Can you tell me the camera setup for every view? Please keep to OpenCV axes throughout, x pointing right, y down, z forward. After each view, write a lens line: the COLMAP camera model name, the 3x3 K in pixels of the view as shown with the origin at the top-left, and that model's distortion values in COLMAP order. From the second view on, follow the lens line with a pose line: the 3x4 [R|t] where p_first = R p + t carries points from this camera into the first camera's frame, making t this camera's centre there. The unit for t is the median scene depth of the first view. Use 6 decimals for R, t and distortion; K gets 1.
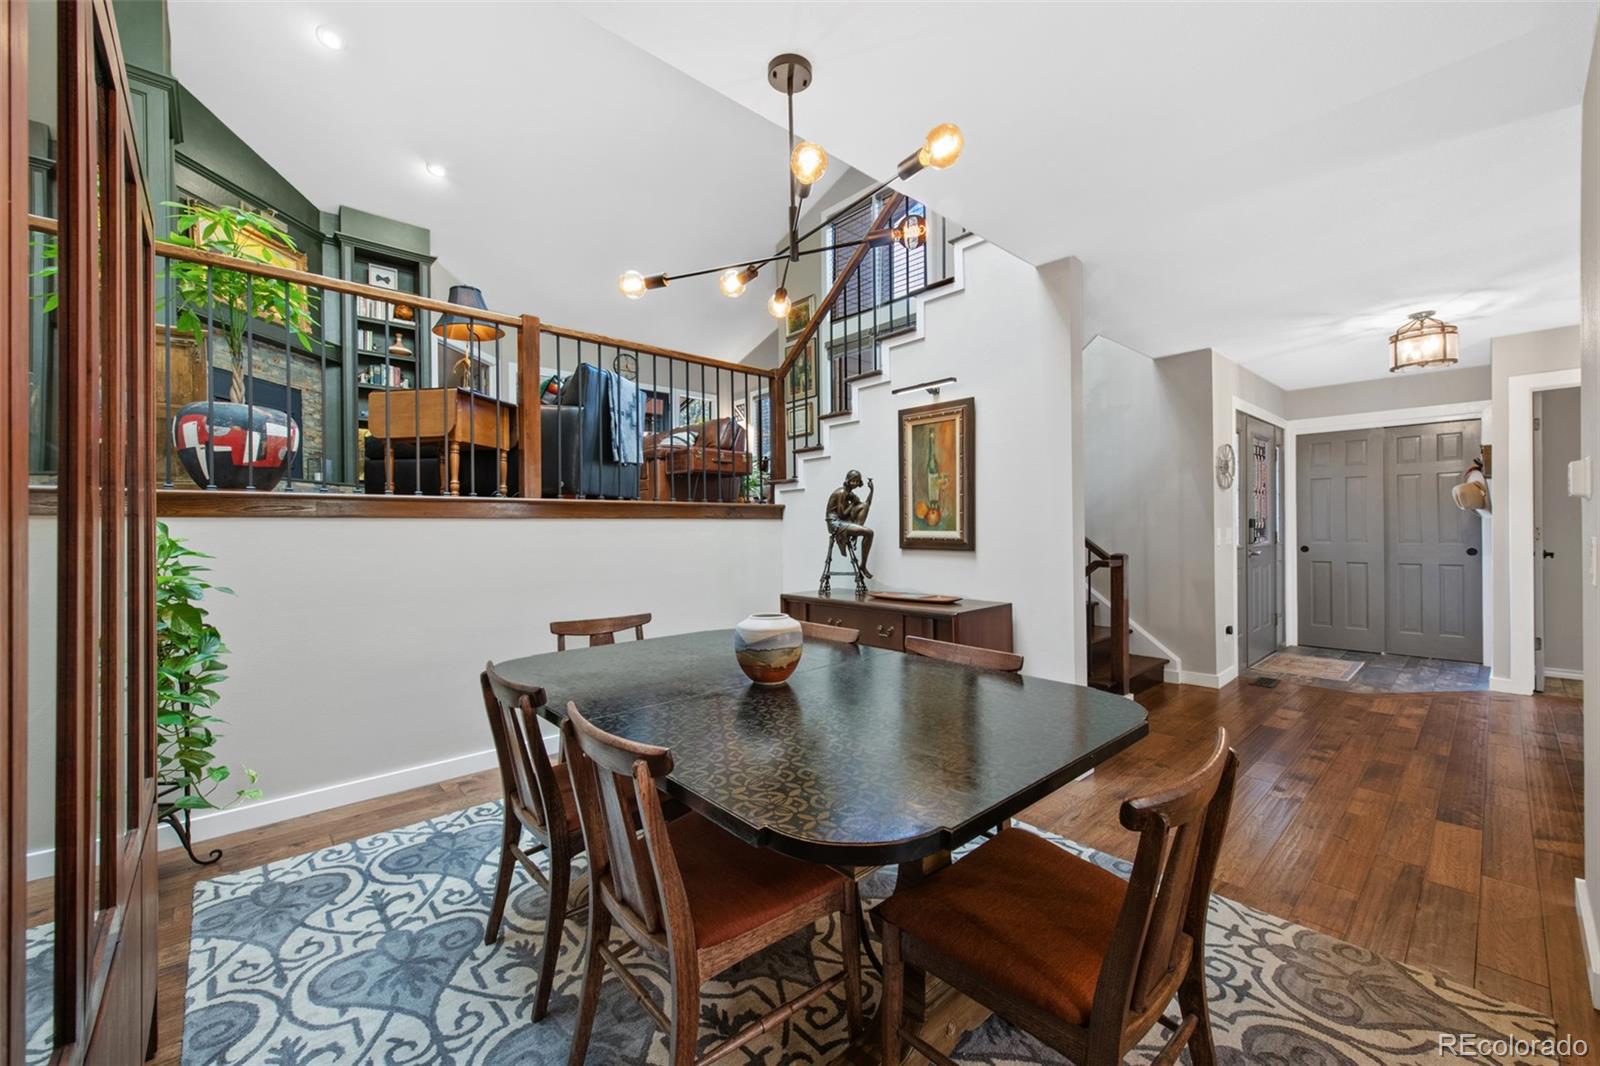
lens RADIAL K [[628.1, 0, 806.8], [0, 628.1, 534.2], [0, 0, 1]] dist [0.002352, -0.001833]
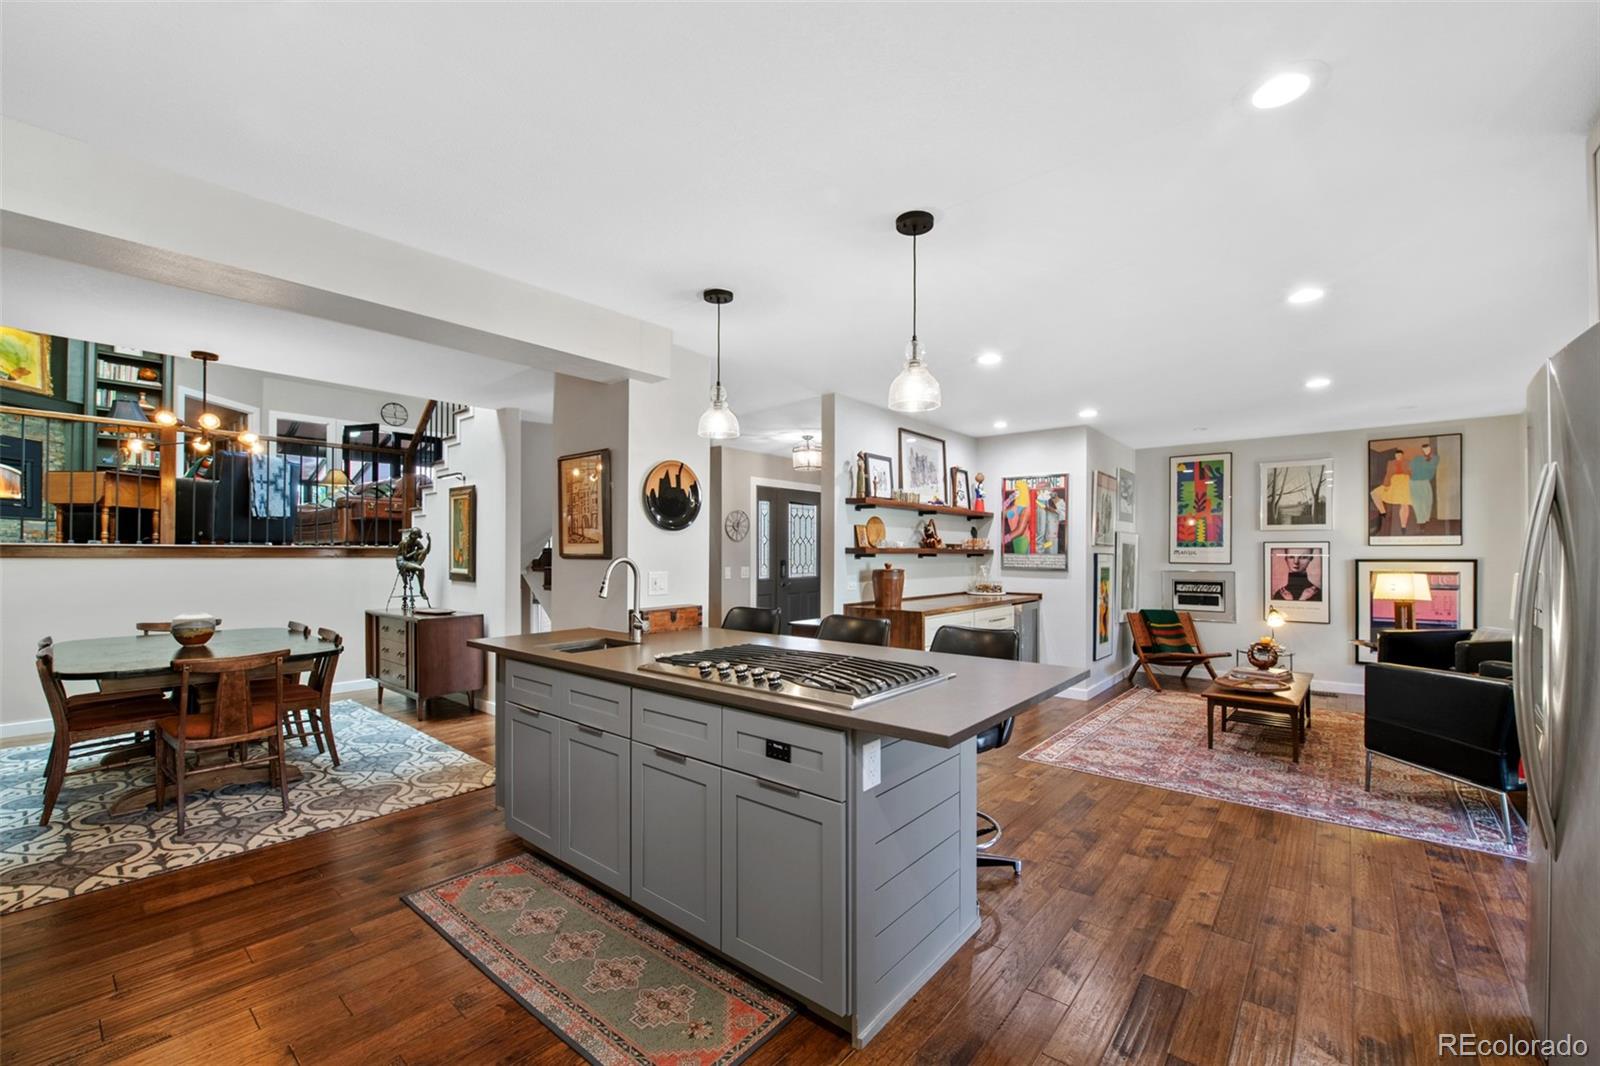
lens RADIAL K [[645.6, 0, 808.9], [0, 645.6, 551.3], [0, 0, 1]] dist [-0.016279, -0.000087]
pose [[0.989391, 0.013641, 0.144639, 0.544340], [-0.011216, 0.999783, -0.017571, -0.019552], [-0.144847, 0.015763, 0.989329, -0.454420]]
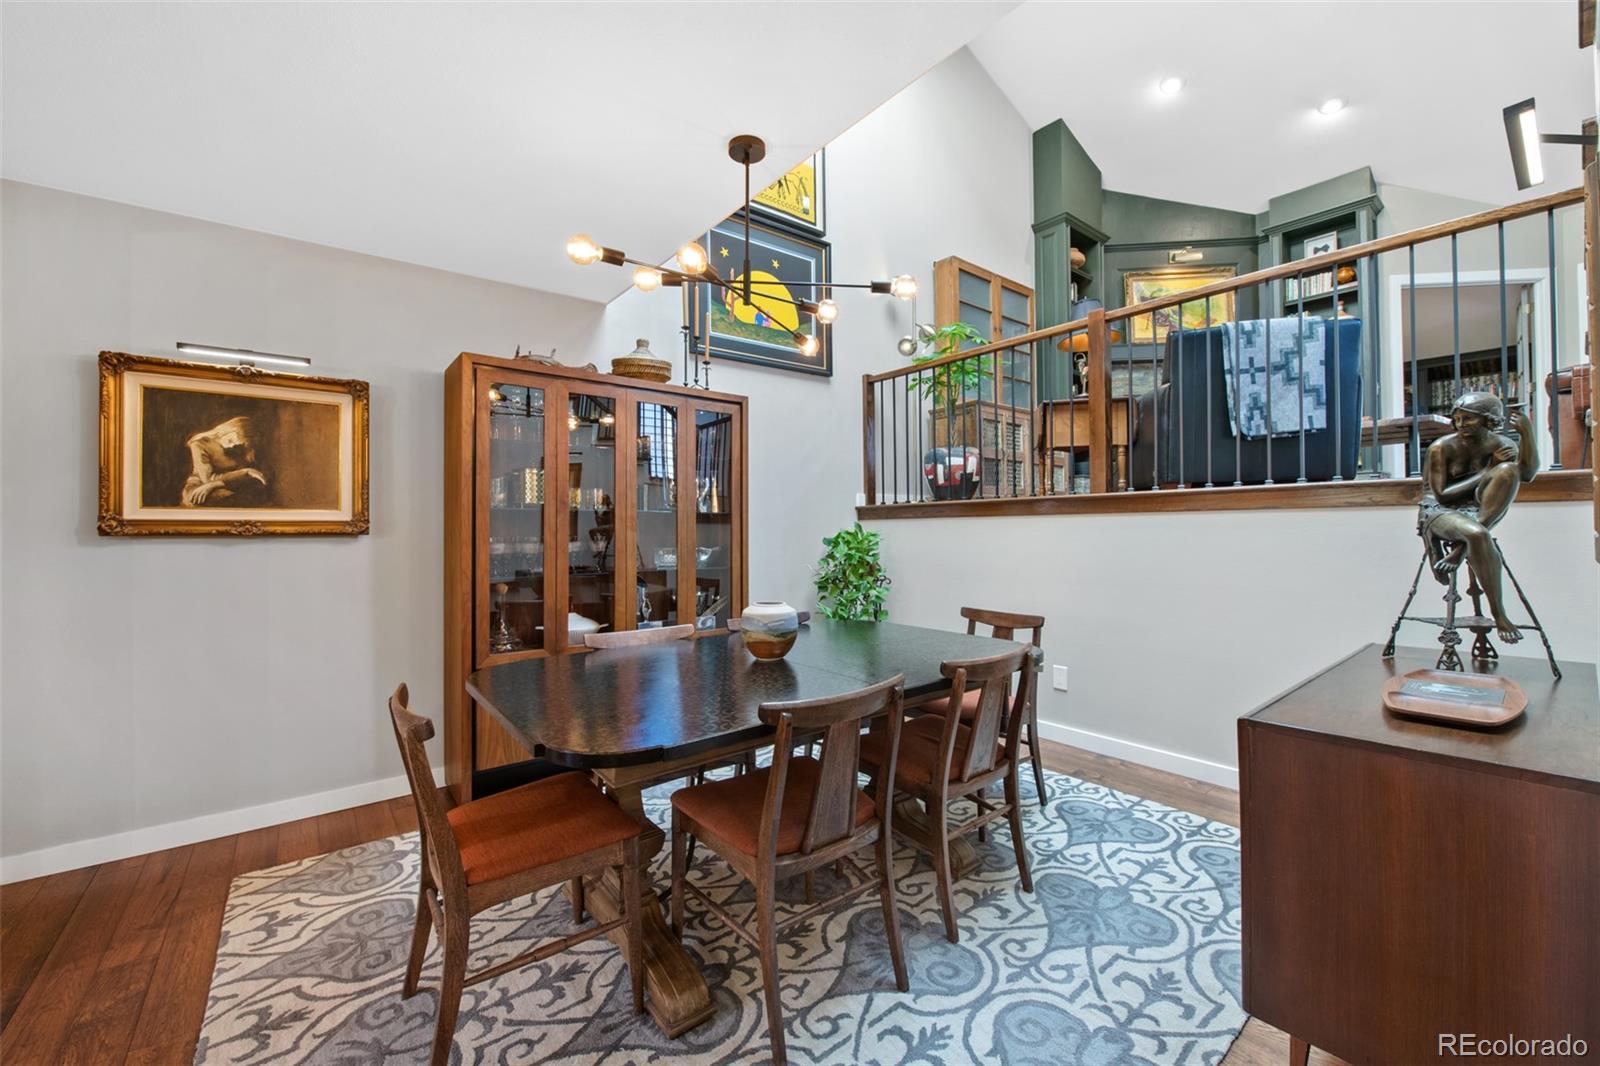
lens RADIAL K [[628.1, 0, 795.0], [0, 628.1, 511.1], [0, 0, 1]] dist [0.002352, -0.001833]
pose [[-0.075936, -0.017889, -0.996952, 0.379785], [-0.001331, 0.999840, -0.017839, -0.006745], [0.997112, -0.000028, -0.075948, 0.389885]]
